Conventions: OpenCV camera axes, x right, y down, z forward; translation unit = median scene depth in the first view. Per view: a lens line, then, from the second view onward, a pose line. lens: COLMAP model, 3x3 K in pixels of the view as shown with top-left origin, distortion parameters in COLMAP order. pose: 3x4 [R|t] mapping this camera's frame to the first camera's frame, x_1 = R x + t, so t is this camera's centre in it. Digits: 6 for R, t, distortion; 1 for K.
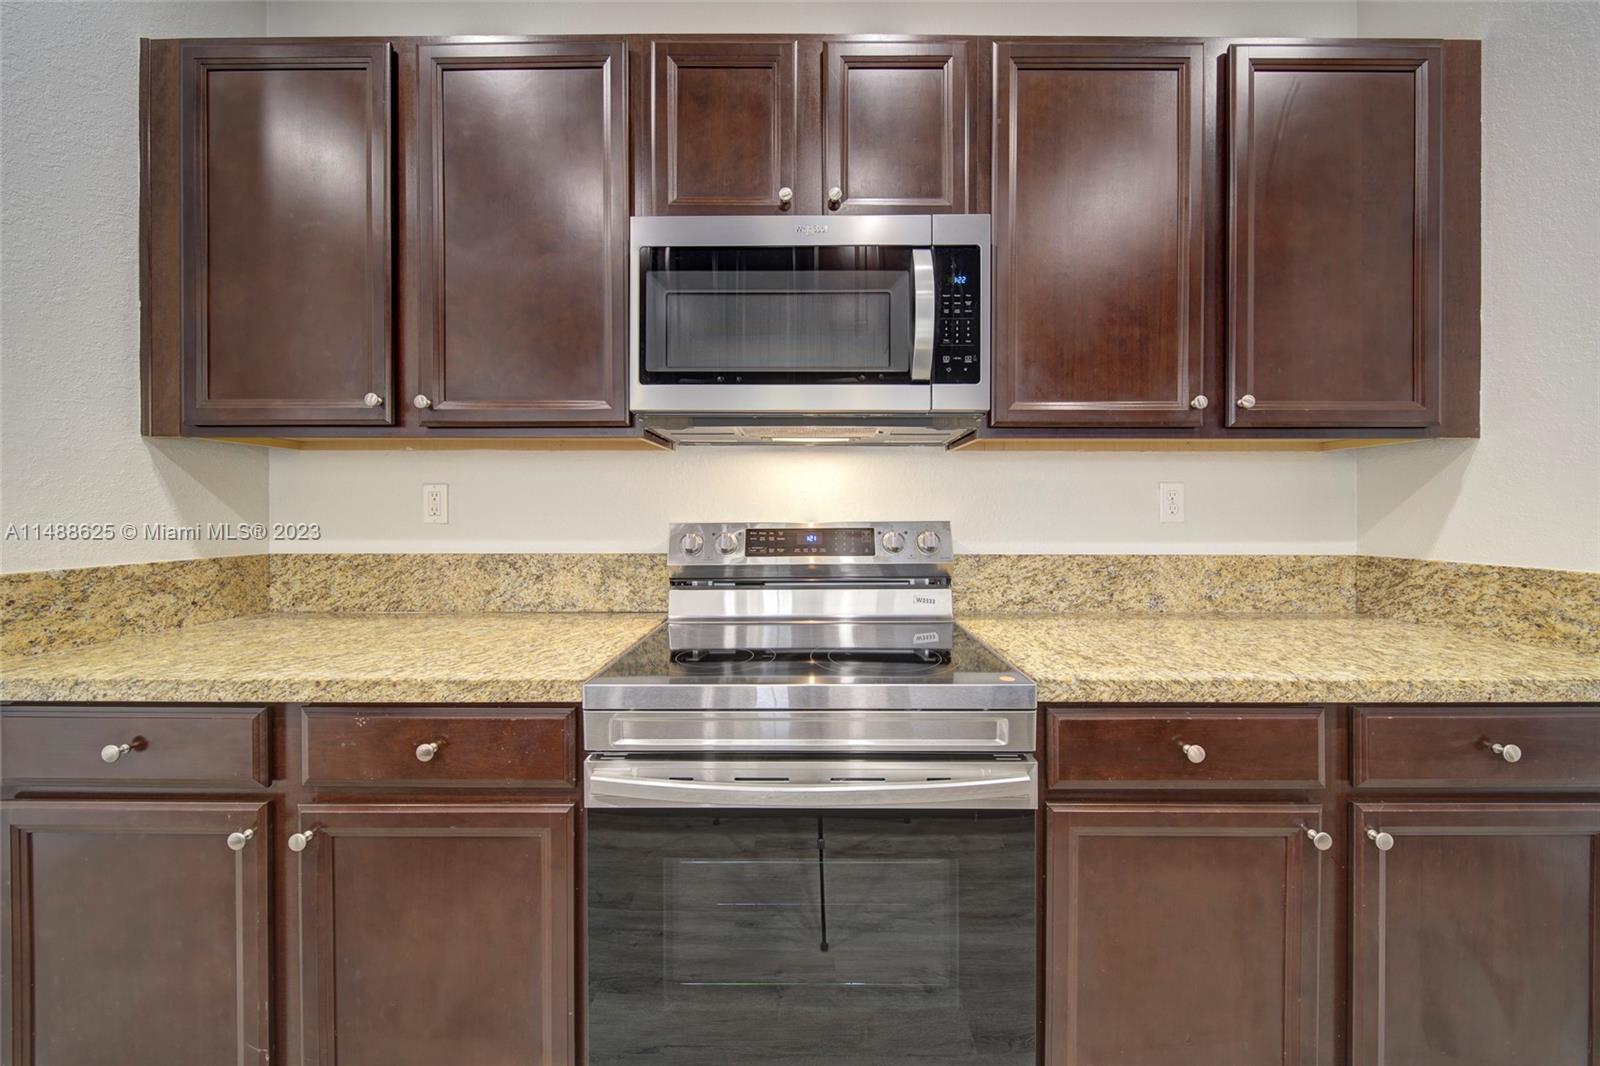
lens RADIAL K [[573.5, 0, 804.0], [0, 573.5, 512.7], [0, 0, 1]] dist [0.000949, -0.001063]
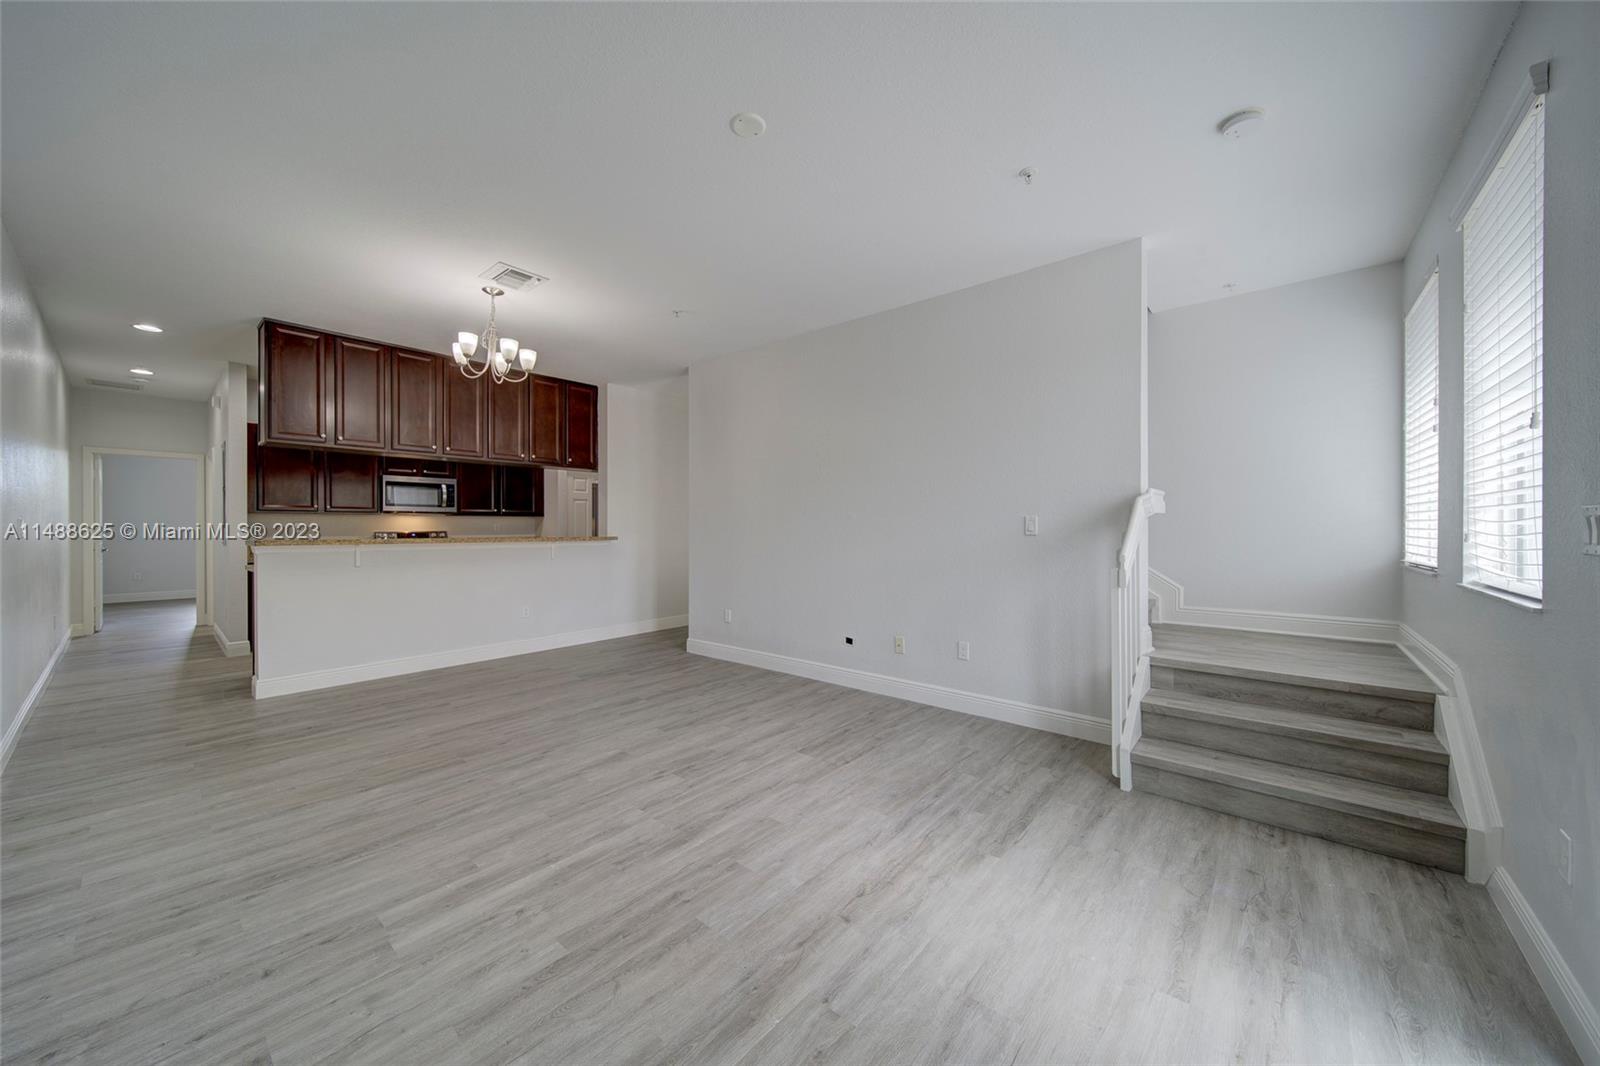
lens RADIAL K [[573.5, 0, 808.0], [0, 573.5, 528.0], [0, 0, 1]] dist [0.000949, -0.001063]
pose [[0.635624, -0.004403, 0.771986, -1.505549], [0.008025, 0.999967, -0.000904, 0.018856], [-0.771957, 0.006770, 0.635639, -4.313004]]
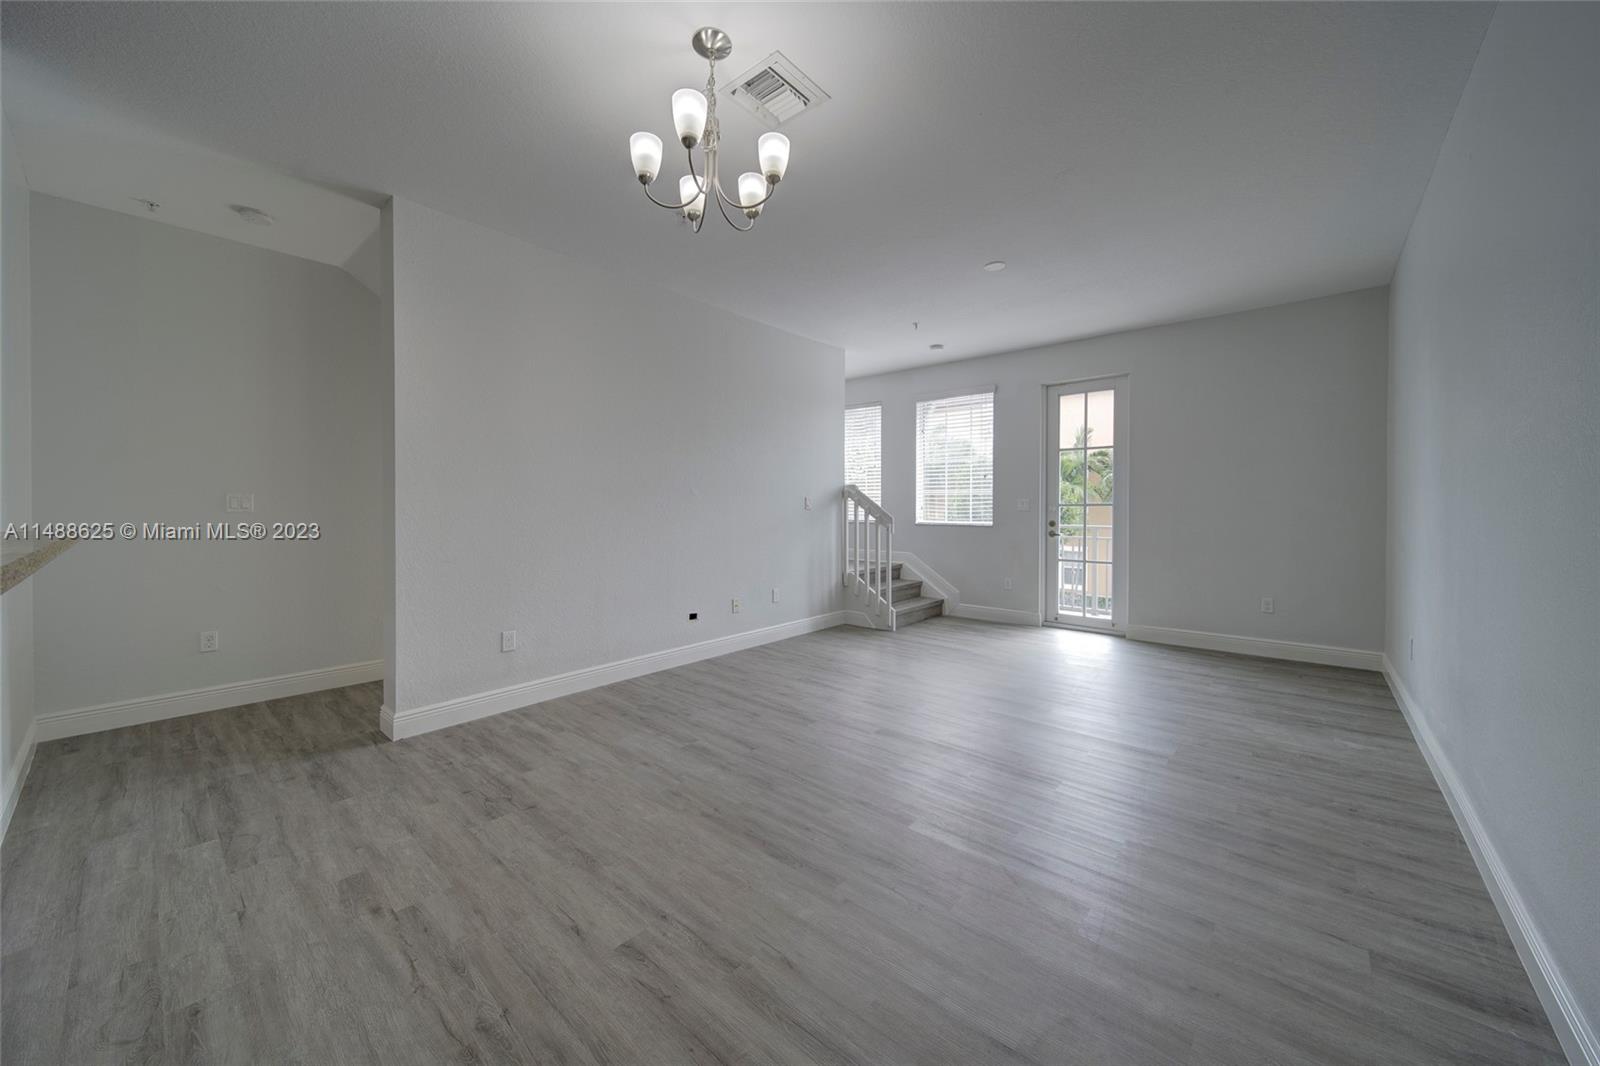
lens RADIAL K [[573.5, 0, 797.3], [0, 573.5, 510.2], [0, 0, 1]] dist [0.000949, -0.001063]
pose [[-0.758064, -0.006341, 0.652149, -1.446171], [0.003760, 0.999894, 0.014094, 0.006636], [-0.652169, 0.013136, -0.757960, -0.938247]]
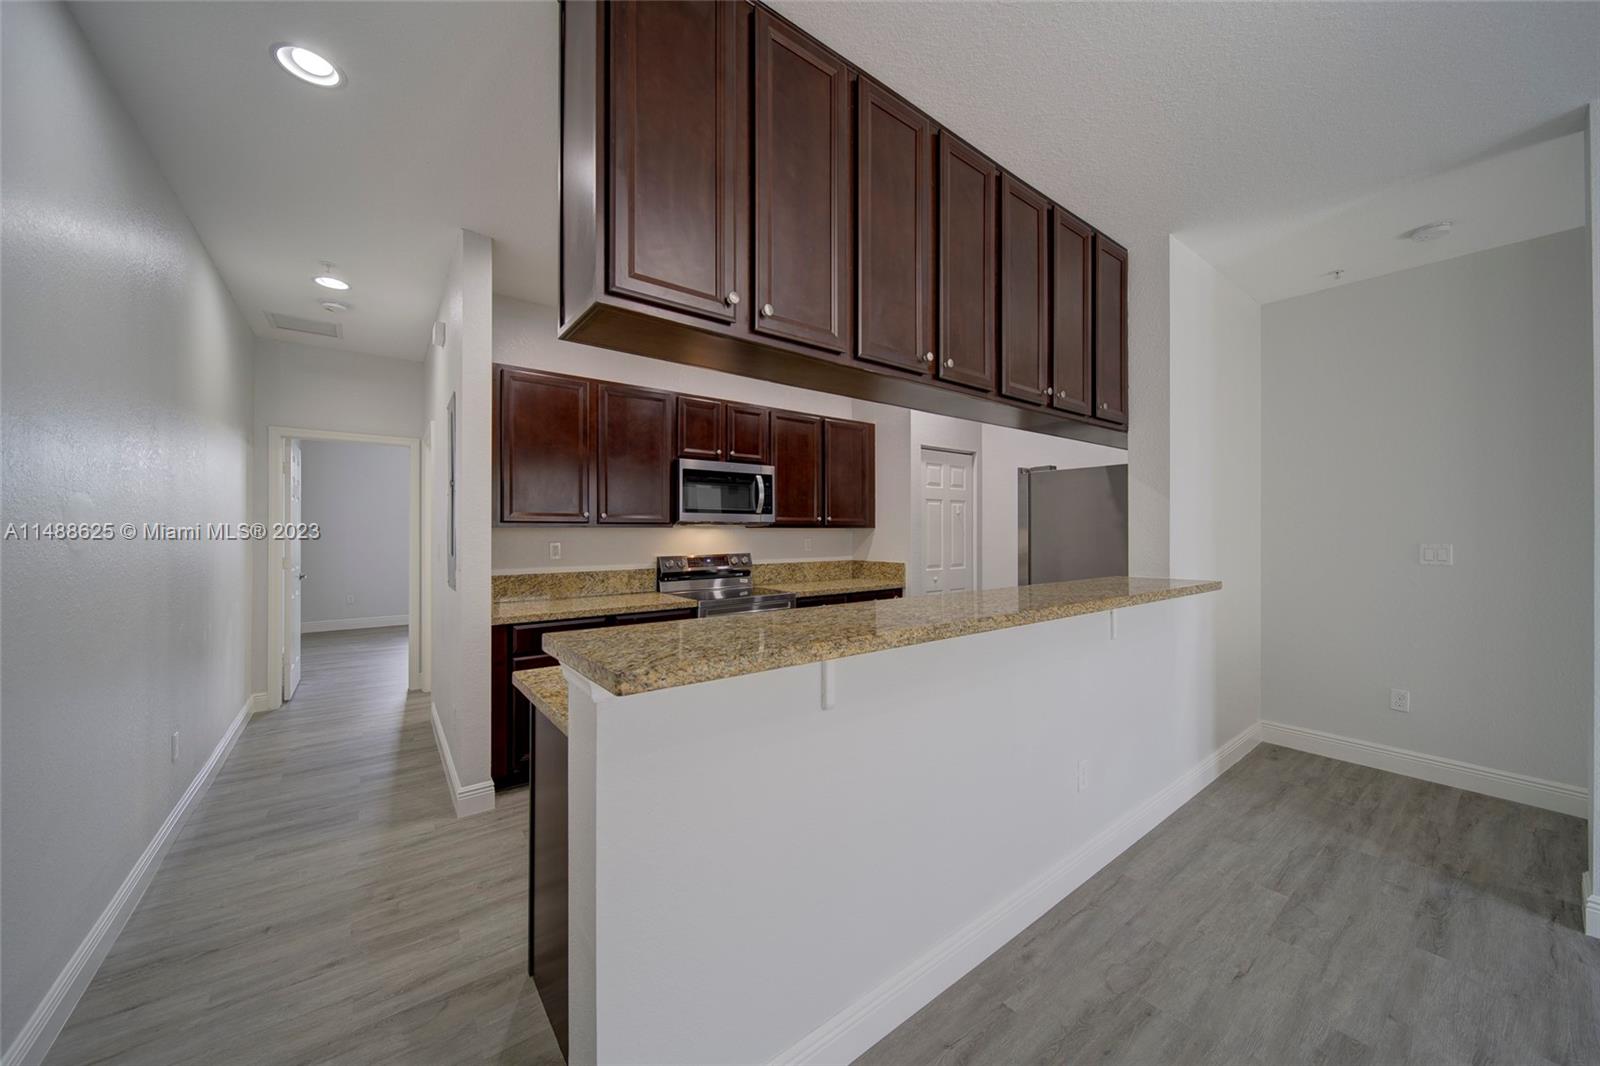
lens RADIAL K [[573.5, 0, 795.5], [0, 573.5, 527.2], [0, 0, 1]] dist [0.000949, -0.001063]
pose [[0.792252, 0.001424, 0.610193, -1.318312], [0.005966, 0.999931, -0.010080, -0.084148], [-0.610166, 0.011626, 0.792189, -1.426316]]
